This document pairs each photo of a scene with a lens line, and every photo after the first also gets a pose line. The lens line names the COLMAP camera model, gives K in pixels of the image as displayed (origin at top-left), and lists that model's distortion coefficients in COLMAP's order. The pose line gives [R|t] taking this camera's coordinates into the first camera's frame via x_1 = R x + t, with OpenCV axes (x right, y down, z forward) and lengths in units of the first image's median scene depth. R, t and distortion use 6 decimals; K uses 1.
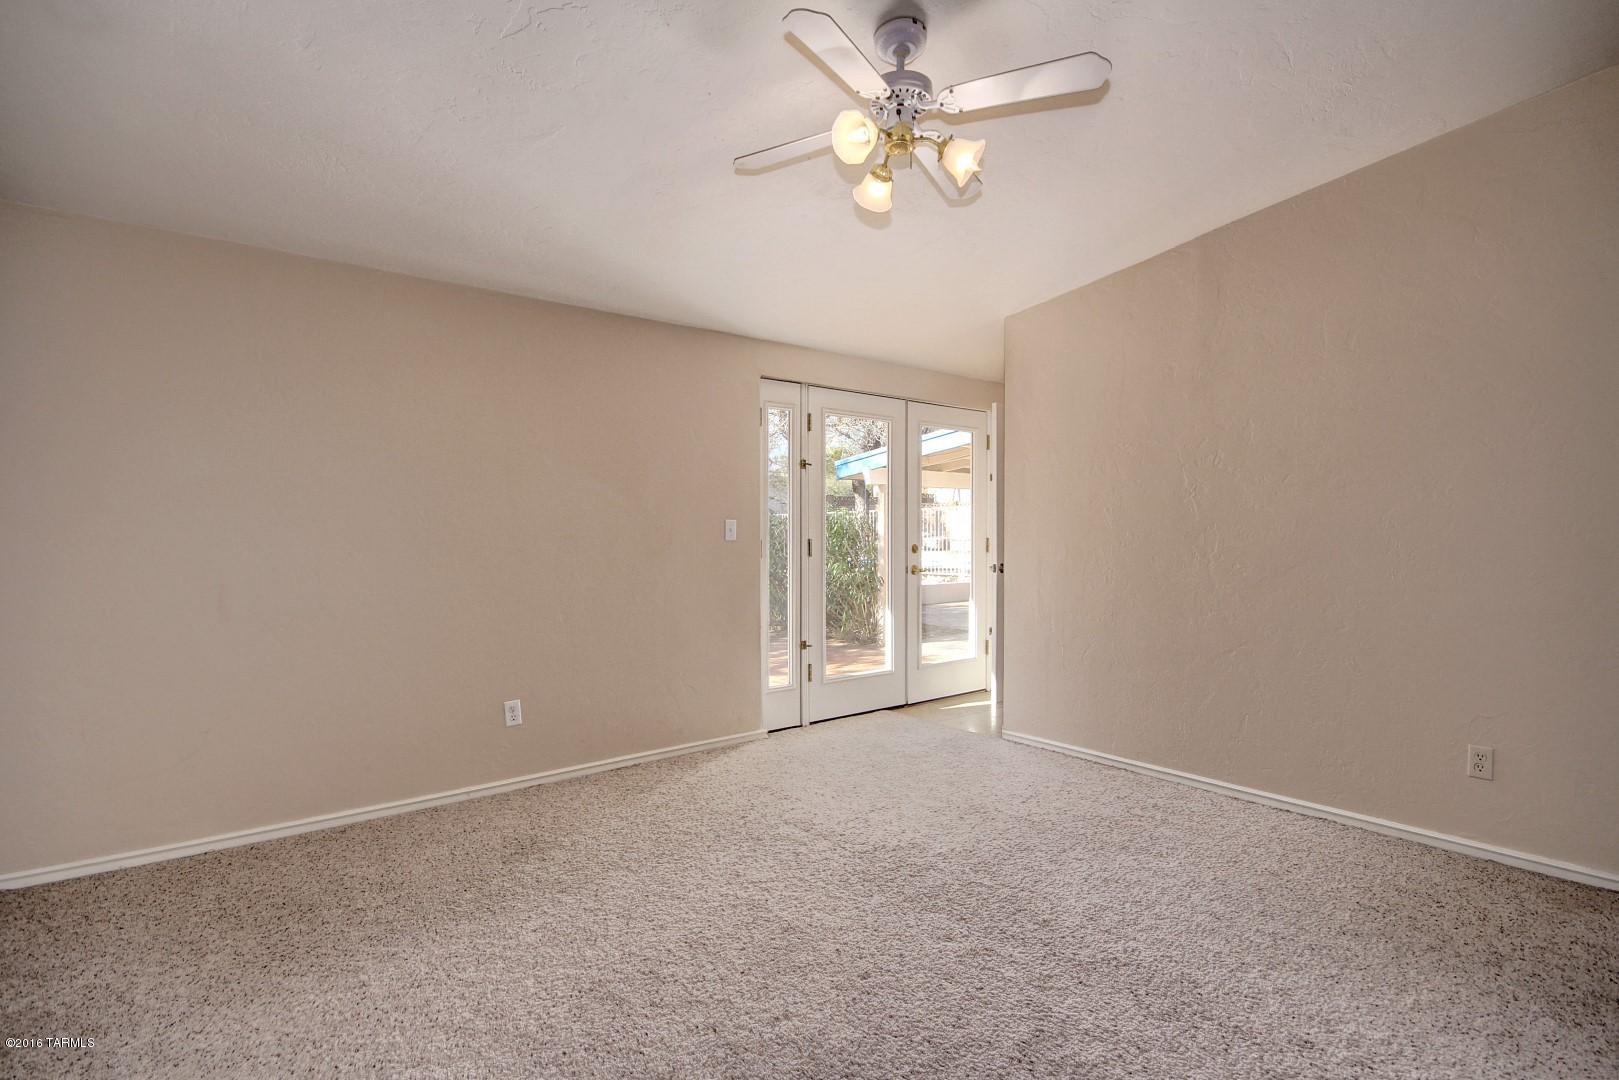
lens RADIAL K [[778.8, 0, 829.7], [0, 778.8, 543.6], [0, 0, 1]] dist [-0.000249, -0.000302]
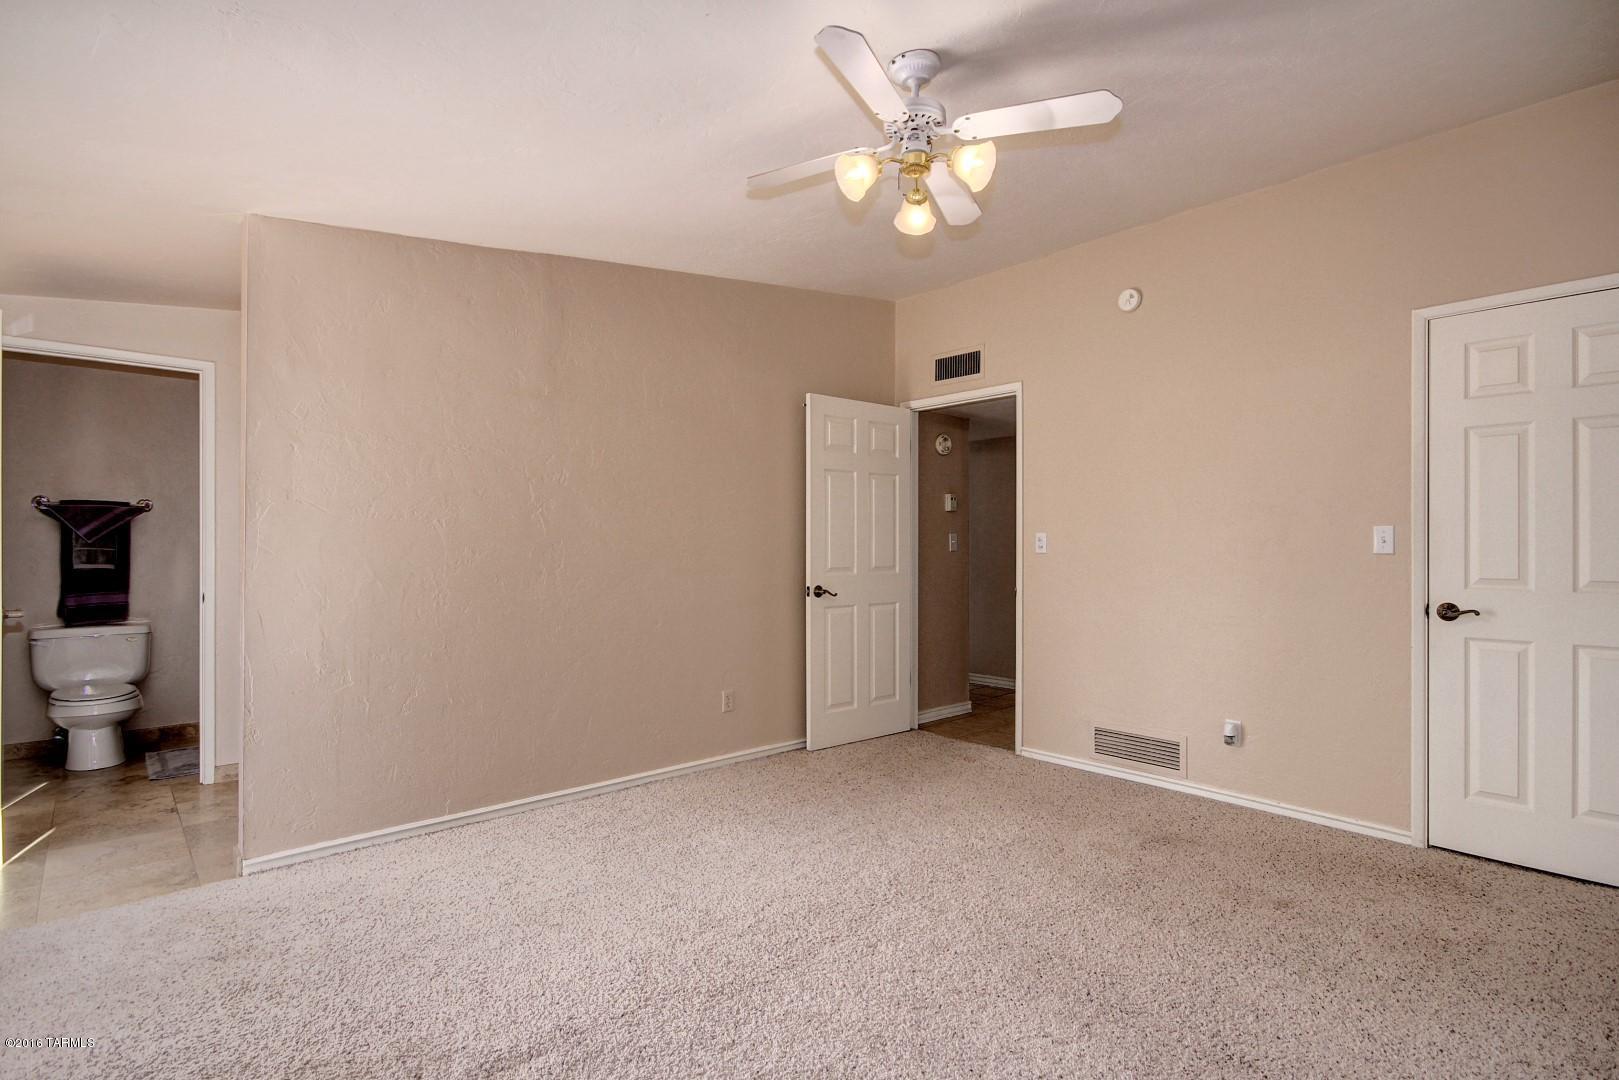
lens RADIAL K [[782.1, 0, 809.5], [0, 782.1, 540.0], [0, 0, 1]] dist [0.000526, 0.000048]
pose [[-0.030181, 0.008066, 0.999512, -0.684856], [0.014606, 0.999864, -0.007627, -0.015882], [-0.999438, 0.014369, -0.030295, 0.882690]]
